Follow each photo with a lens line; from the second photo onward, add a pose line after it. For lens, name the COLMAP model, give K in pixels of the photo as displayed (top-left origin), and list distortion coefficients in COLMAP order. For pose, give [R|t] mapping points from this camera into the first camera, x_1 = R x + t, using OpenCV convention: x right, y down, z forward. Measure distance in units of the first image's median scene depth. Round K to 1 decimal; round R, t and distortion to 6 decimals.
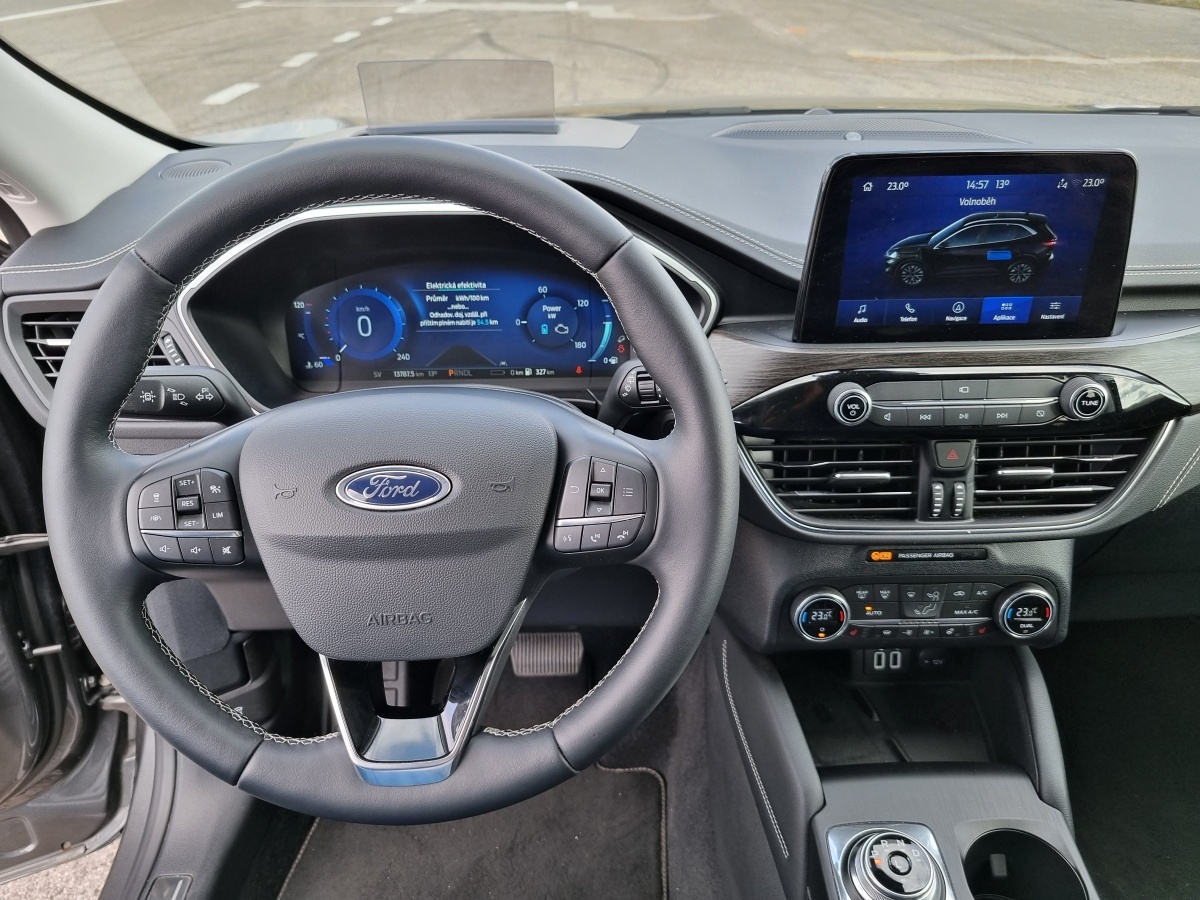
lens RADIAL K [[909.8, 0, 600.0], [0, 909.8, 450.0], [0, 0, 1]] dist [0.024871, -0.001704]
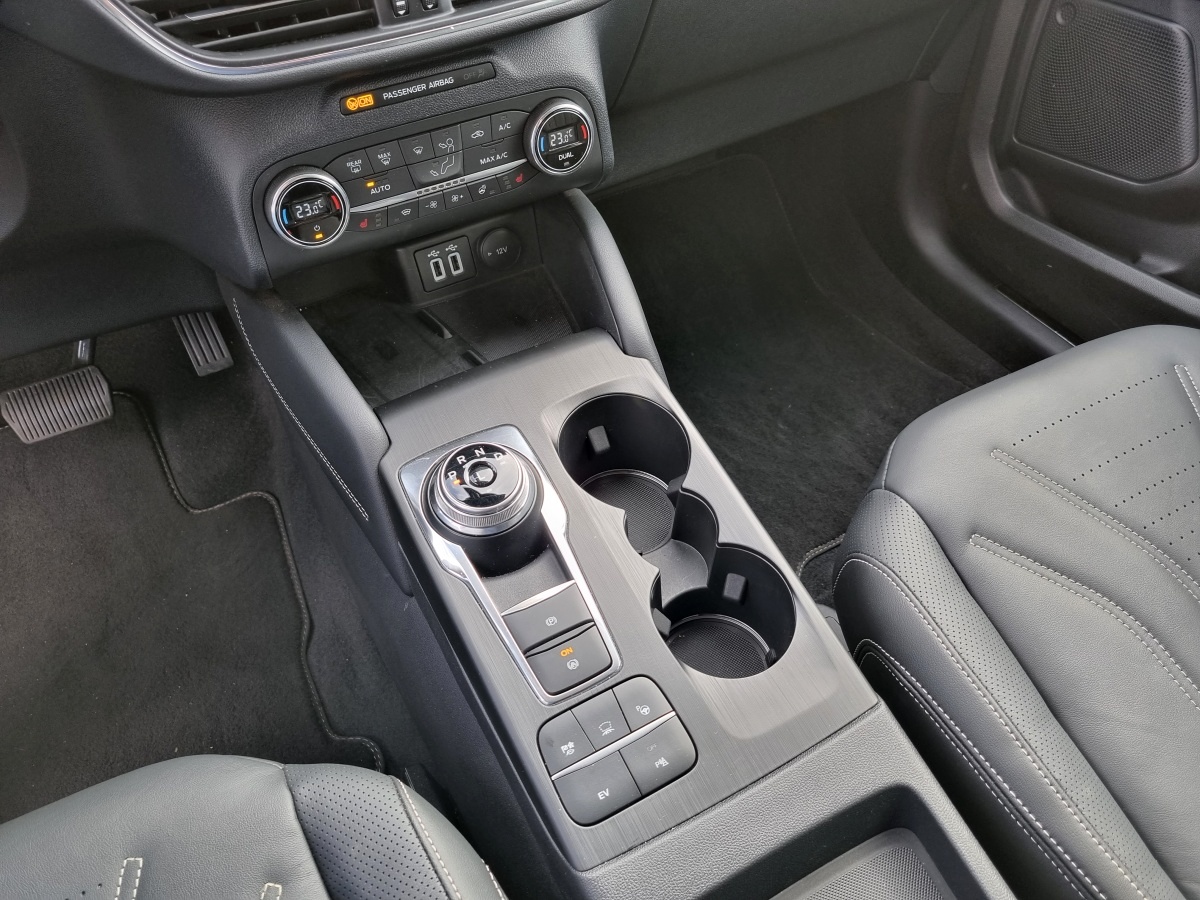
lens RADIAL K [[909.8, 0, 600.0], [0, 909.8, 450.0], [0, 0, 1]] dist [0.024871, -0.001704]
pose [[0.891296, -0.338125, 0.302097, 0.164118], [0.227764, 0.909975, 0.346510, 0.156180], [-0.392065, -0.240036, 0.888070, 0.217020]]
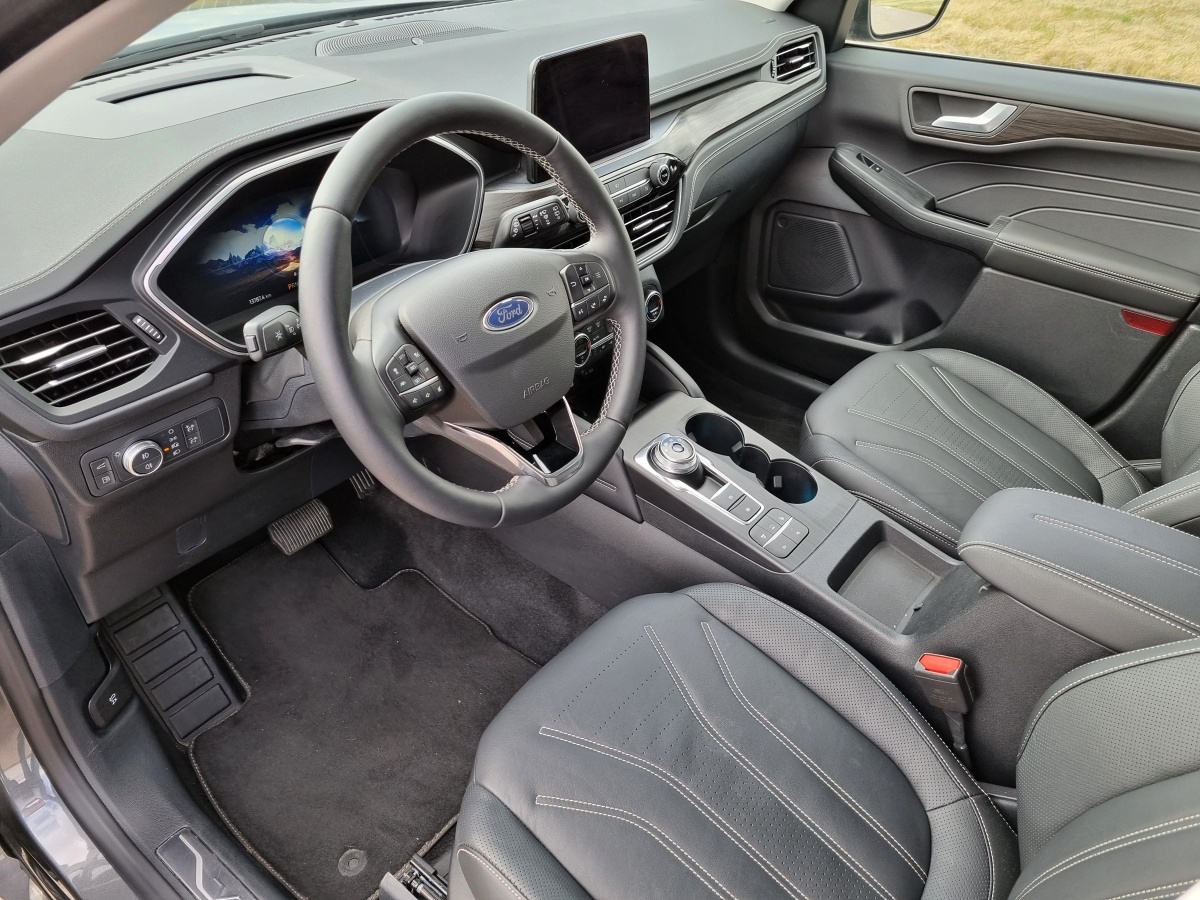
lens RADIAL K [[909.8, 0, 600.0], [0, 909.8, 450.0], [0, 0, 1]] dist [0.024871, -0.001704]
pose [[0.642138, -0.431627, 0.633527, -0.837426], [0.342384, 0.900898, 0.266750, -0.076898], [-0.685880, 0.045619, 0.726283, -0.199648]]
